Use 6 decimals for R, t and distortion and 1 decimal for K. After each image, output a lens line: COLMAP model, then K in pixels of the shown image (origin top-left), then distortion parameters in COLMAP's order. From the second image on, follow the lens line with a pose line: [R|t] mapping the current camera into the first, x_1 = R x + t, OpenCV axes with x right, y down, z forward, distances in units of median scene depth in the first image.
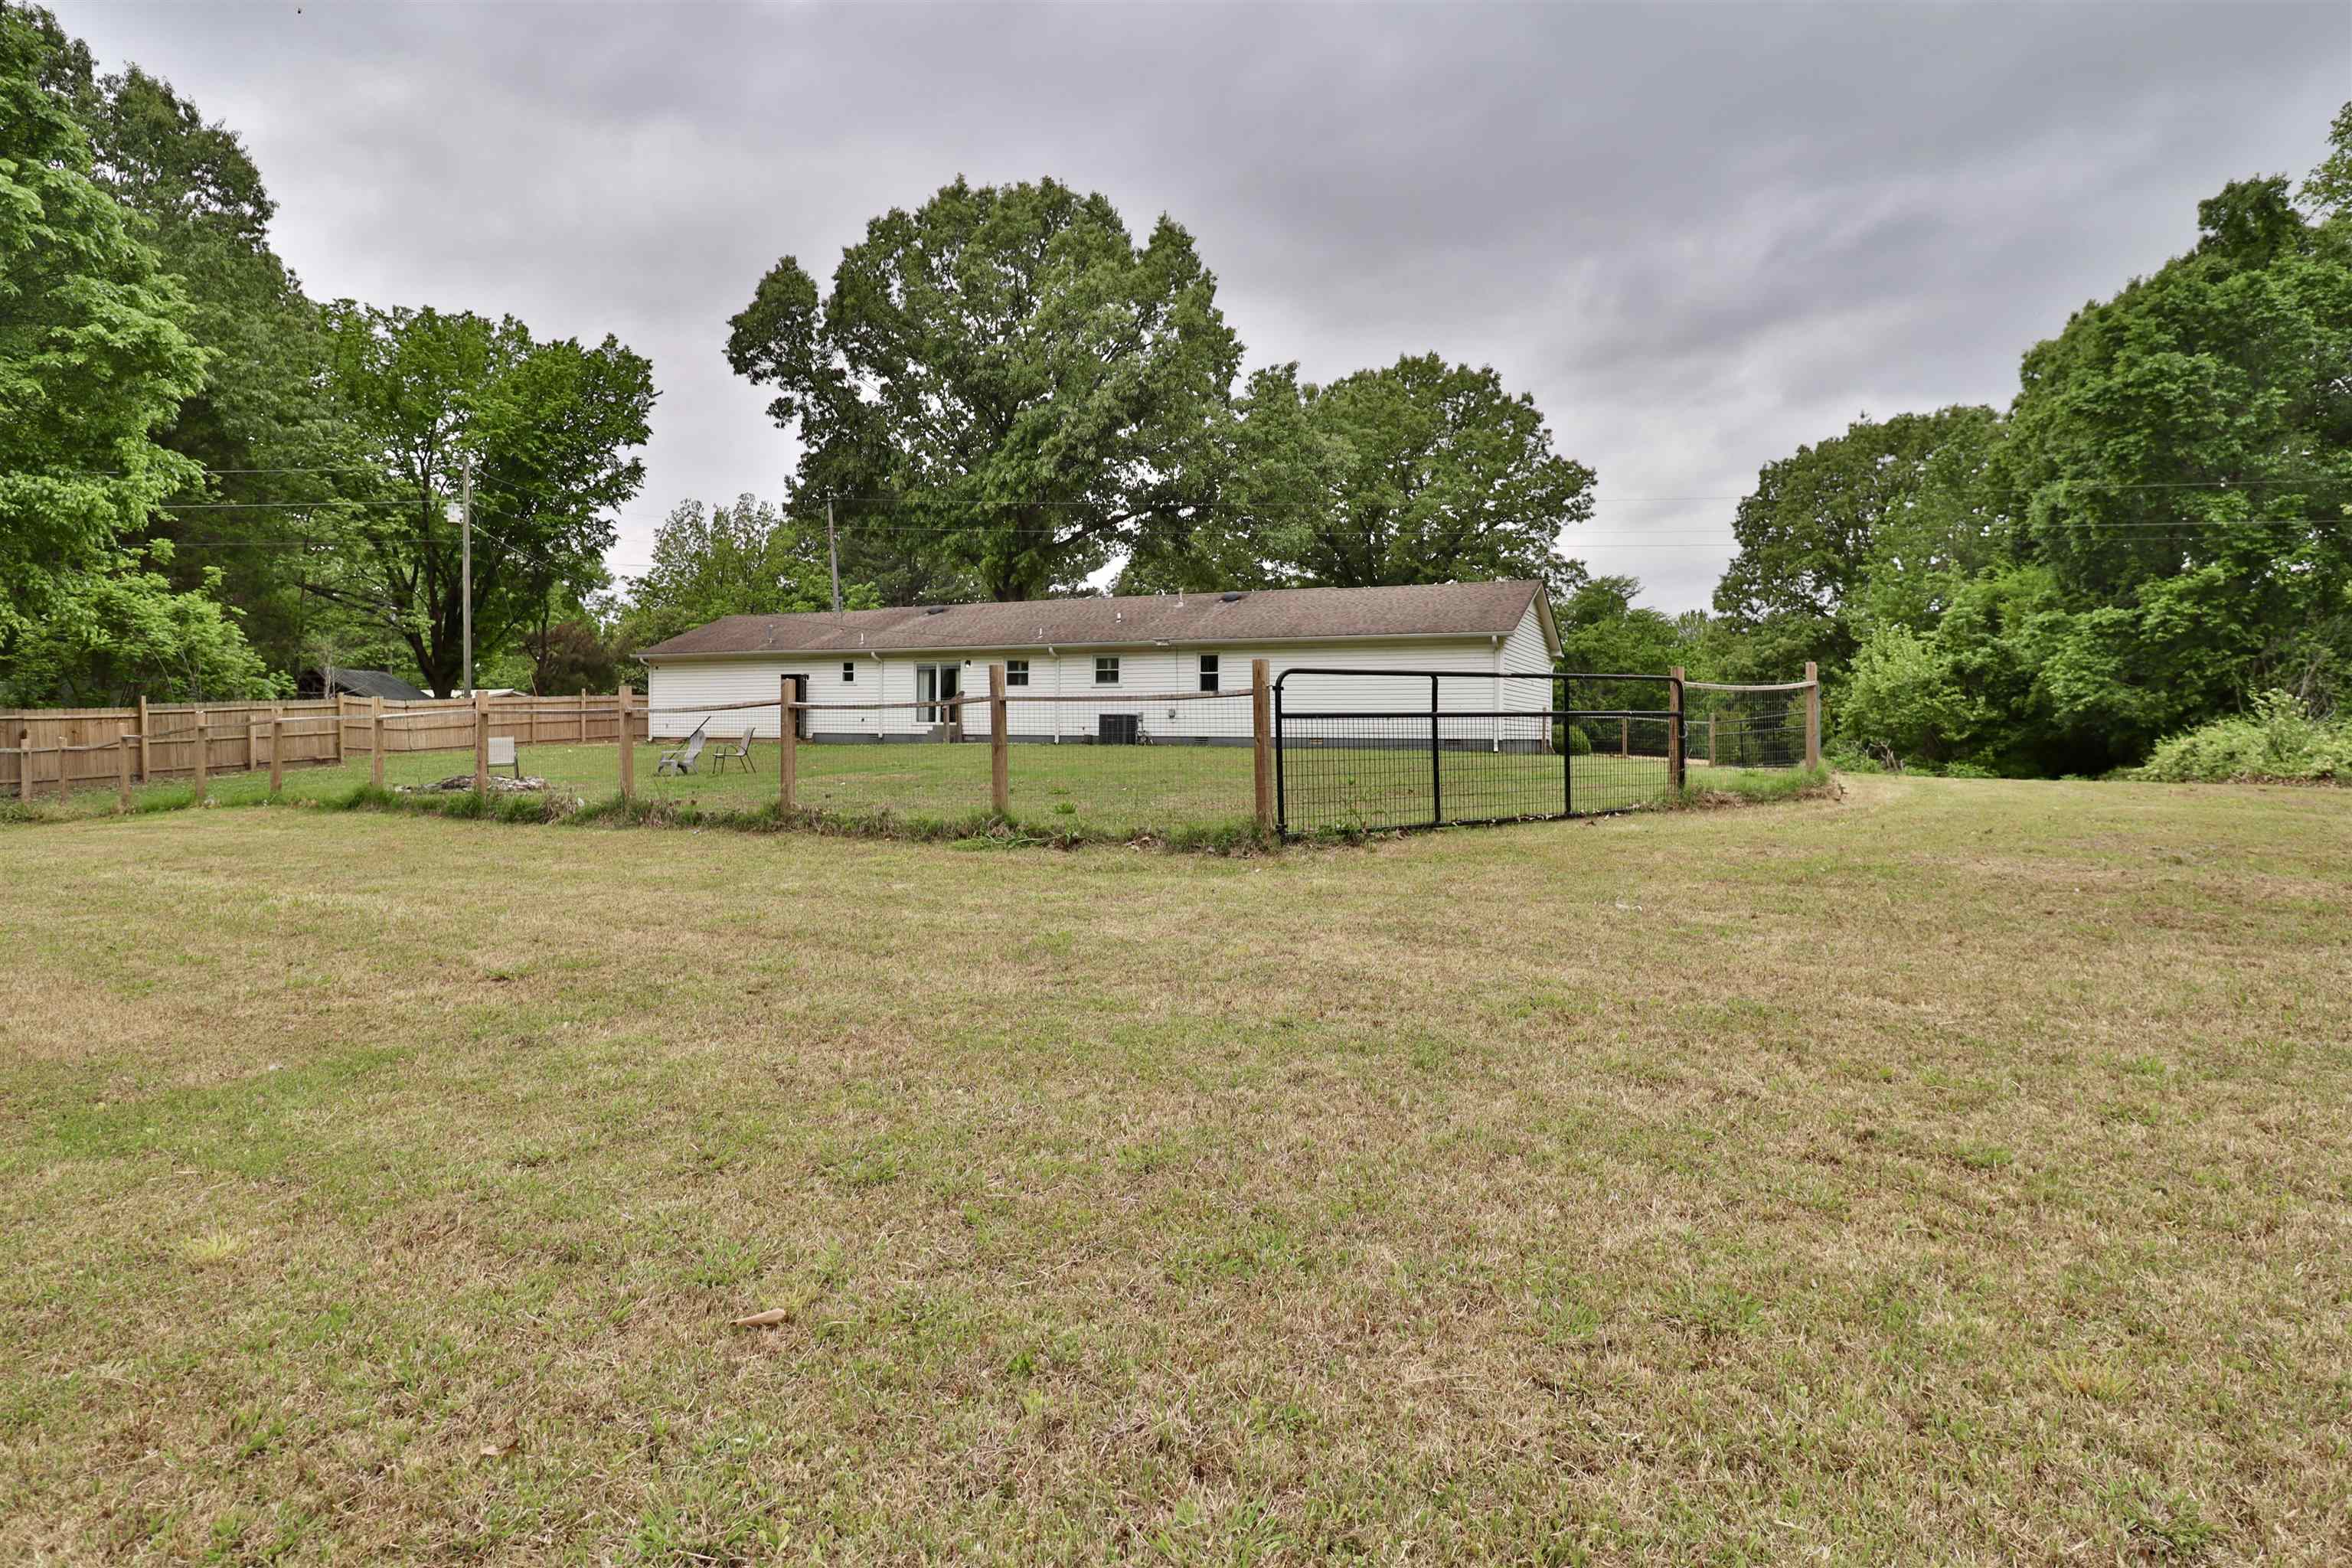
lens RADIAL K [[1208.9, 0, 1170.6], [0, 1208.9, 782.9], [0, 0, 1]] dist [-0.000044, -0.012820]
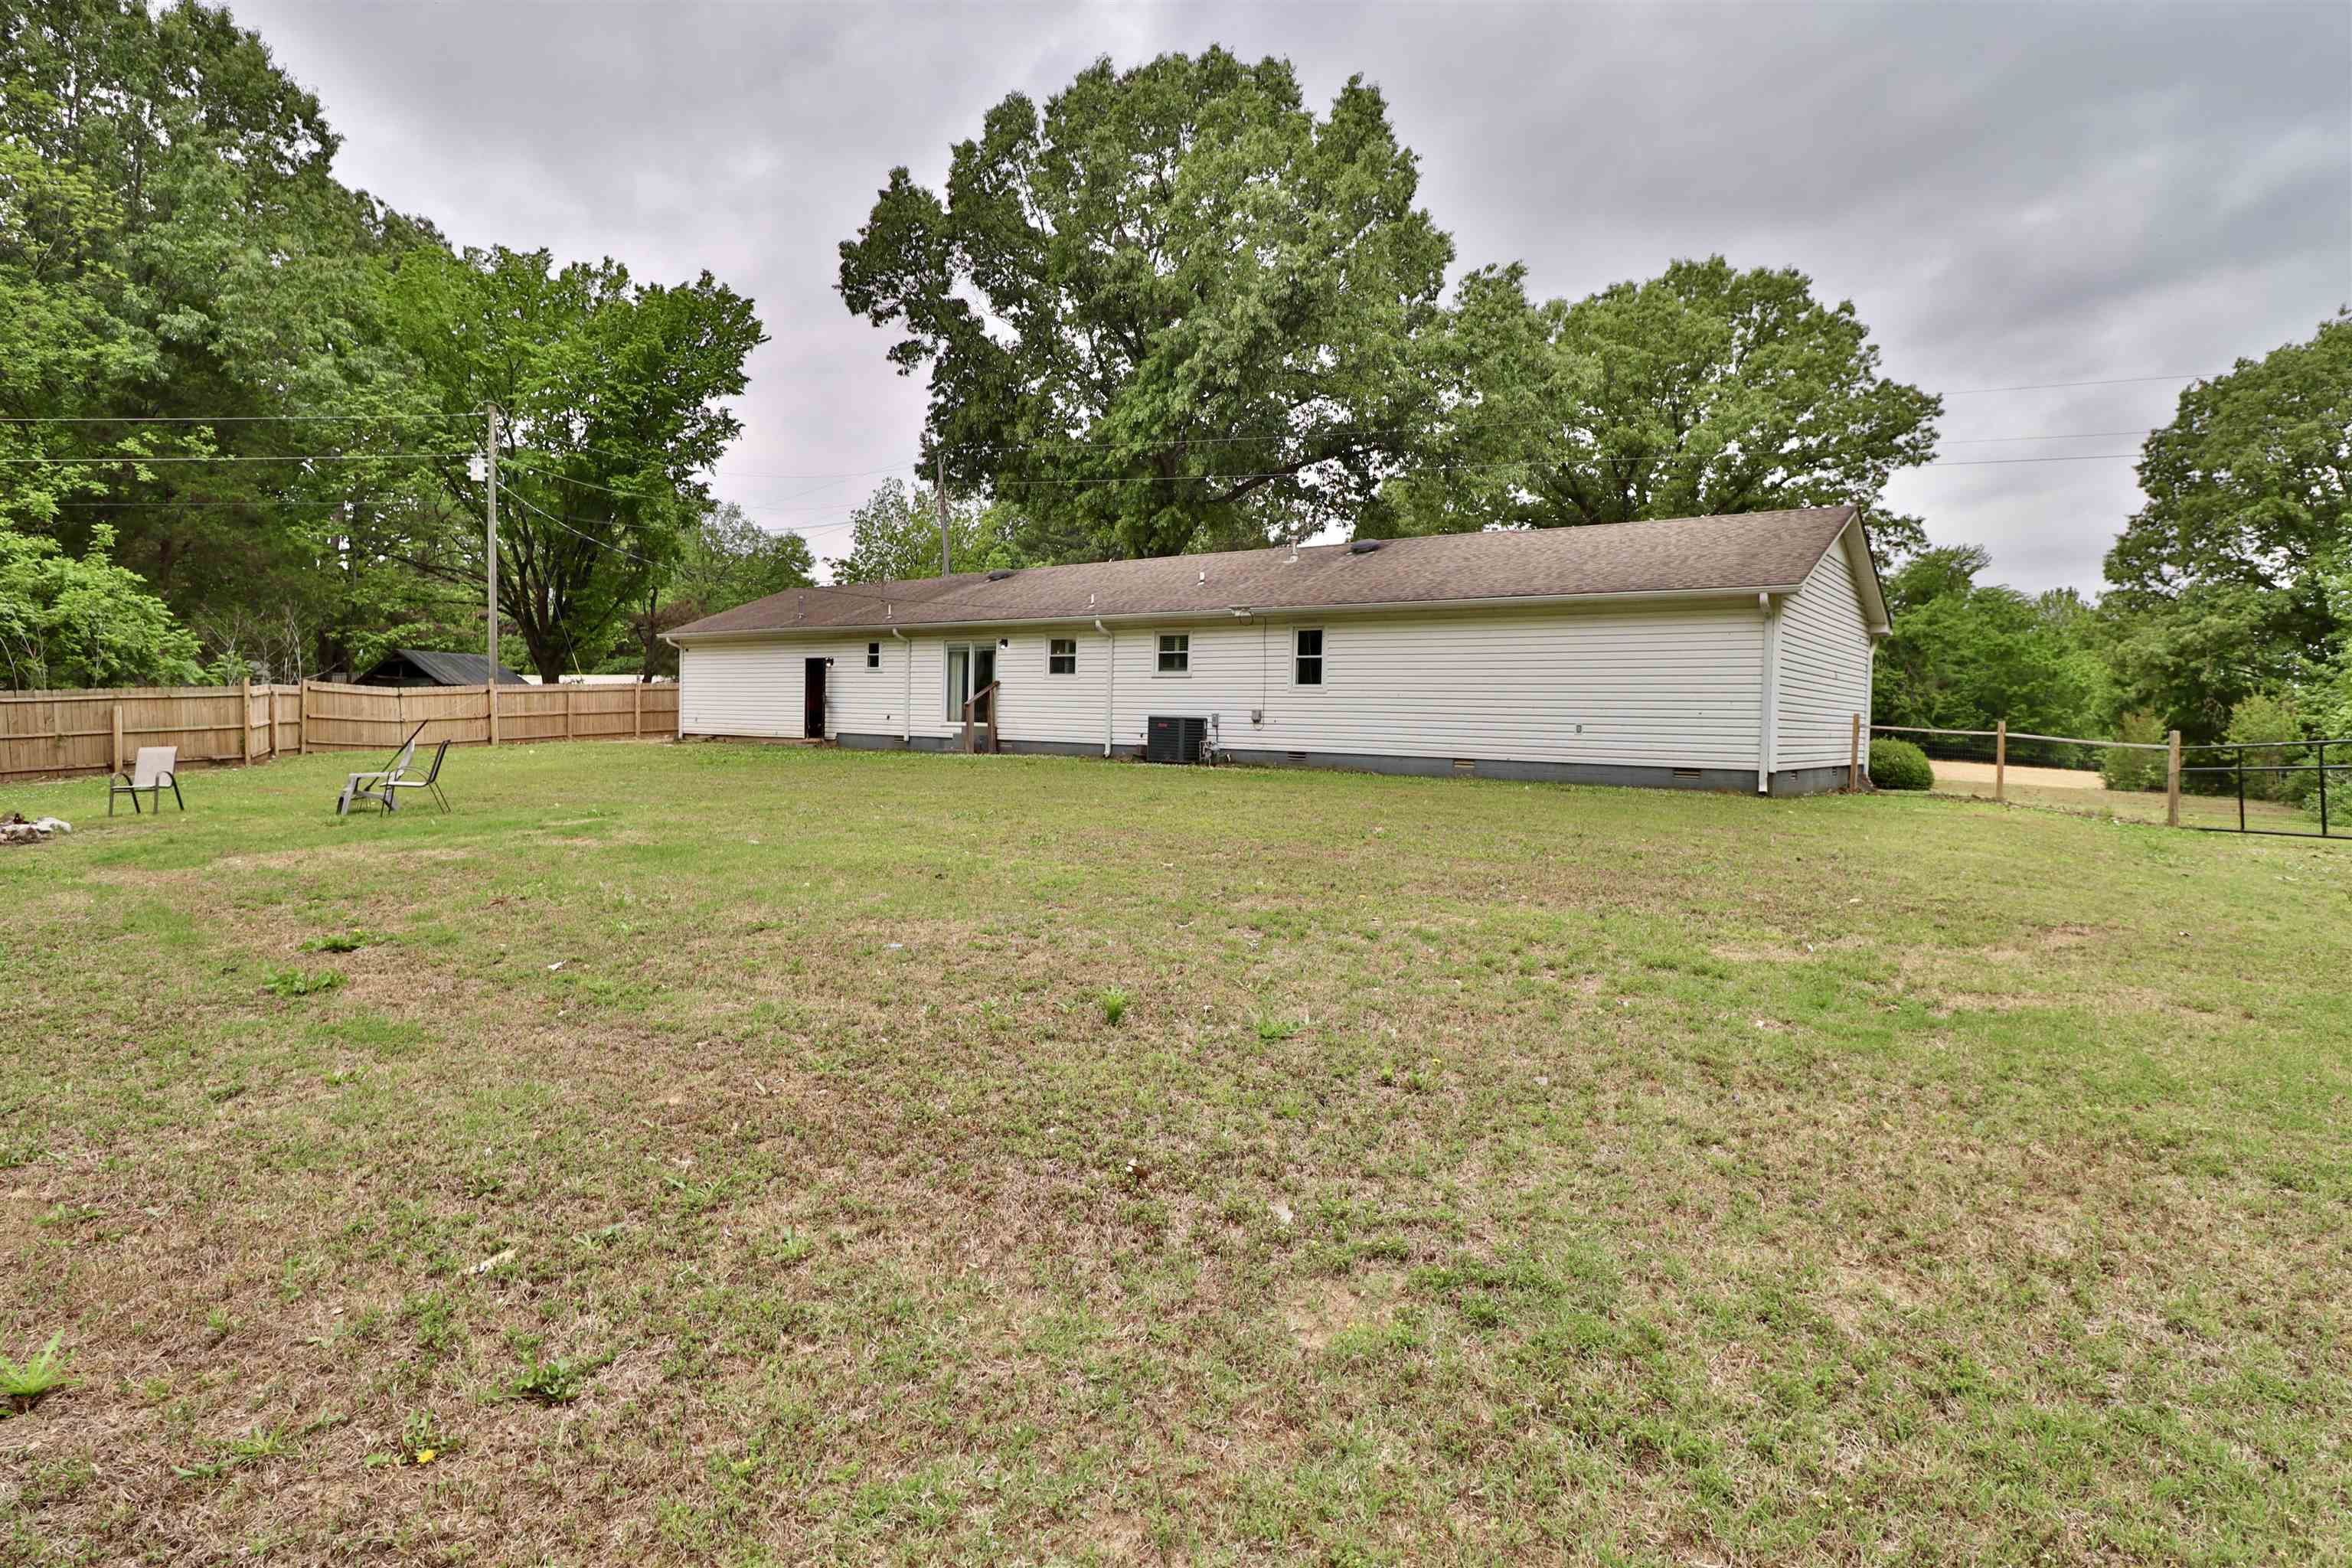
lens RADIAL K [[1208.9, 0, 1182.3], [0, 1208.9, 779.3], [0, 0, 1]] dist [-0.000044, -0.012820]
pose [[0.977505, 0.024616, -0.209473, 0.063367], [-0.023194, 0.999688, 0.009244, -0.016987], [0.209635, -0.004177, 0.977771, 0.200520]]
